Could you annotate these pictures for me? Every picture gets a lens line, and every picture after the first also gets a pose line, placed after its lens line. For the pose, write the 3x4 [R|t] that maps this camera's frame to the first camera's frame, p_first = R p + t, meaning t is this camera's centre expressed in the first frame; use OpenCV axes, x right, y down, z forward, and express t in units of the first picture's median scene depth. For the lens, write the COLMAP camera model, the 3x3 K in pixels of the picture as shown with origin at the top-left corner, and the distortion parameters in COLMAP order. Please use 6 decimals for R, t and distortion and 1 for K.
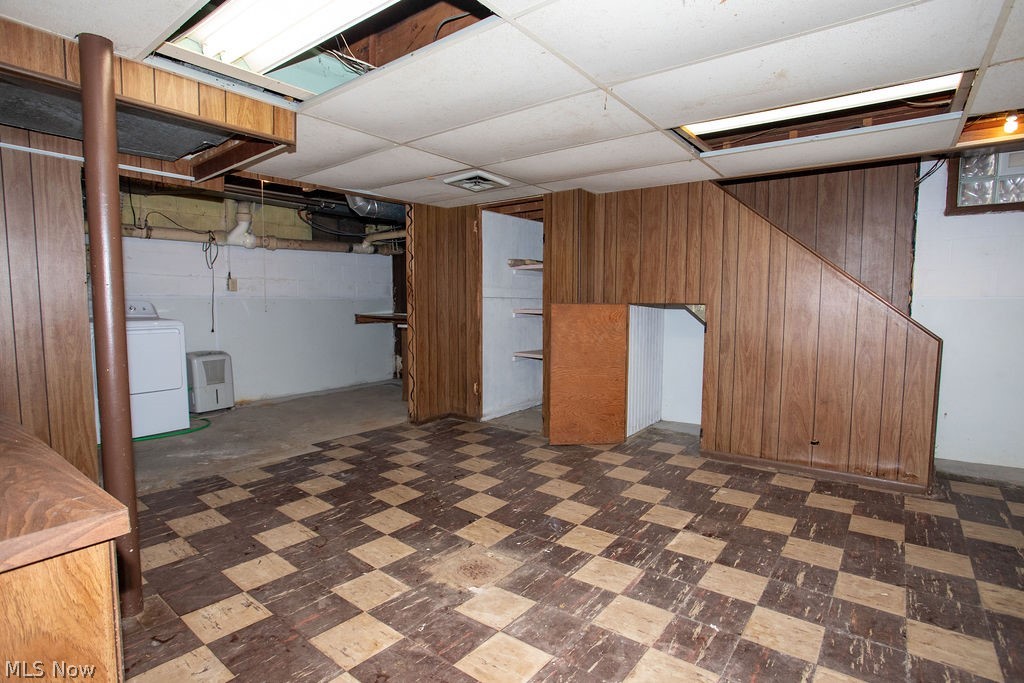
lens RADIAL K [[500.5, 0, 513.5], [0, 500.5, 337.1], [0, 0, 1]] dist [-0.046817, 0.014224]
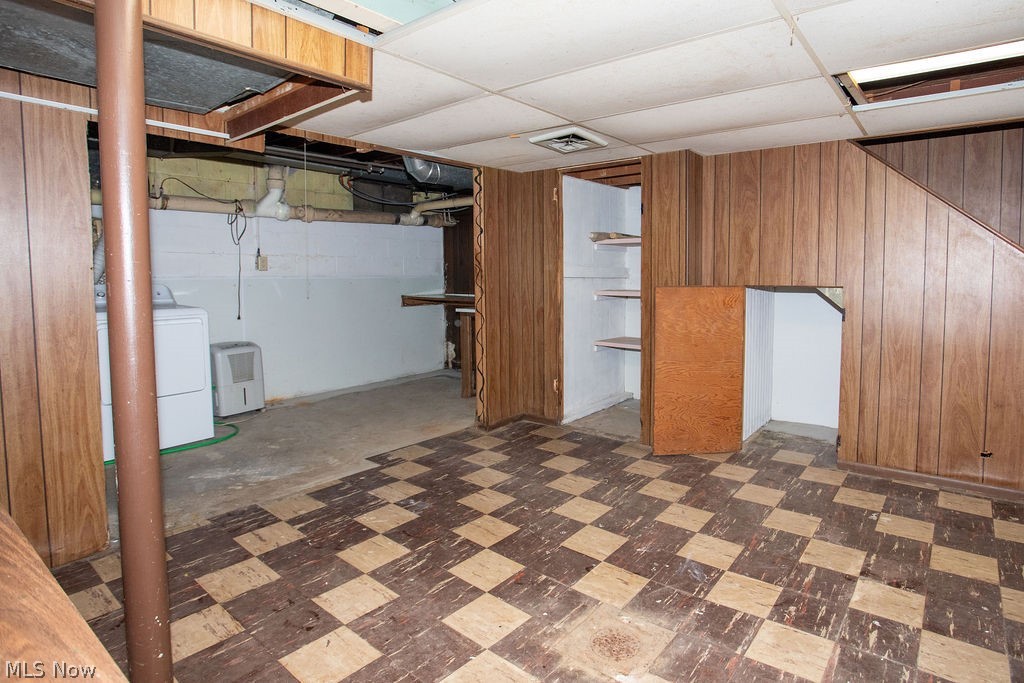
lens RADIAL K [[500.5, 0, 518.2], [0, 500.5, 292.2], [0, 0, 1]] dist [-0.046817, 0.014224]
pose [[0.999896, -0.006407, 0.012882, -0.197155], [0.006670, 0.999768, -0.020461, -0.050346], [-0.012748, 0.020545, 0.999708, 0.203356]]
